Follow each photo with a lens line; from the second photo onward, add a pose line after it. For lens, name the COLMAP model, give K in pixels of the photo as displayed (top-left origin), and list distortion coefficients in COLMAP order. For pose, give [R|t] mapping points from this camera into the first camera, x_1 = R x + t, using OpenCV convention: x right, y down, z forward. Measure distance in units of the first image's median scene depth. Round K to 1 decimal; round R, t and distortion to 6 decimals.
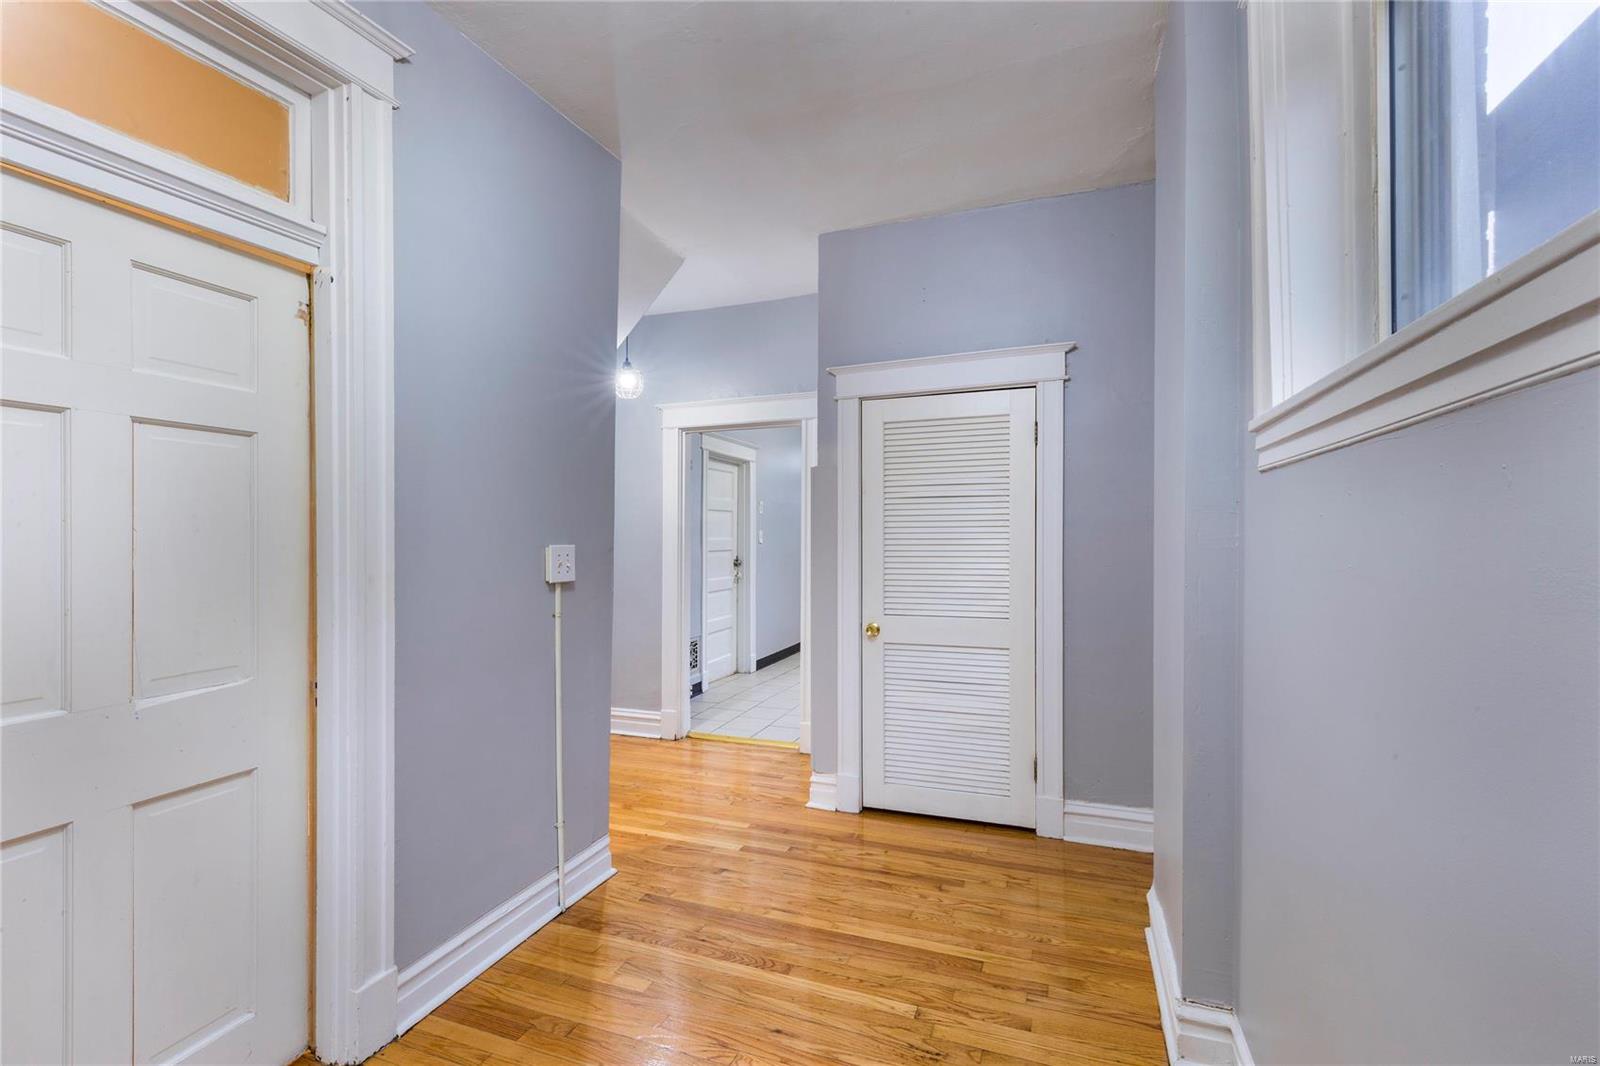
lens RADIAL K [[725.4, 0, 797.7], [0, 725.4, 534.5], [0, 0, 1]] dist [0.011531, -0.000481]
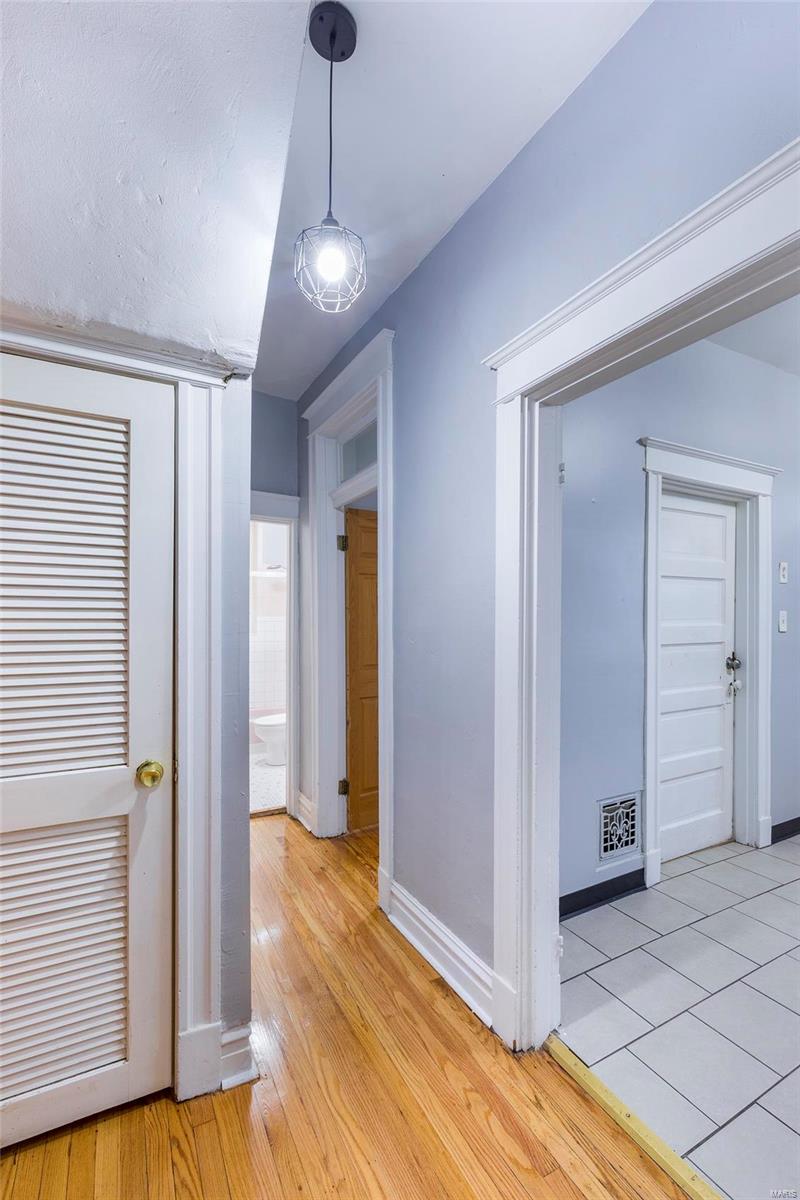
lens RADIAL K [[544.1, 0, 406.6], [0, 544.1, 619.9], [0, 0, 1]] dist [0.011531, -0.000481]
pose [[0.760599, 0.003633, -0.649212, 0.007595], [0.002196, 0.999964, 0.008168, -0.002487], [0.649219, -0.007638, 0.760563, 0.518684]]
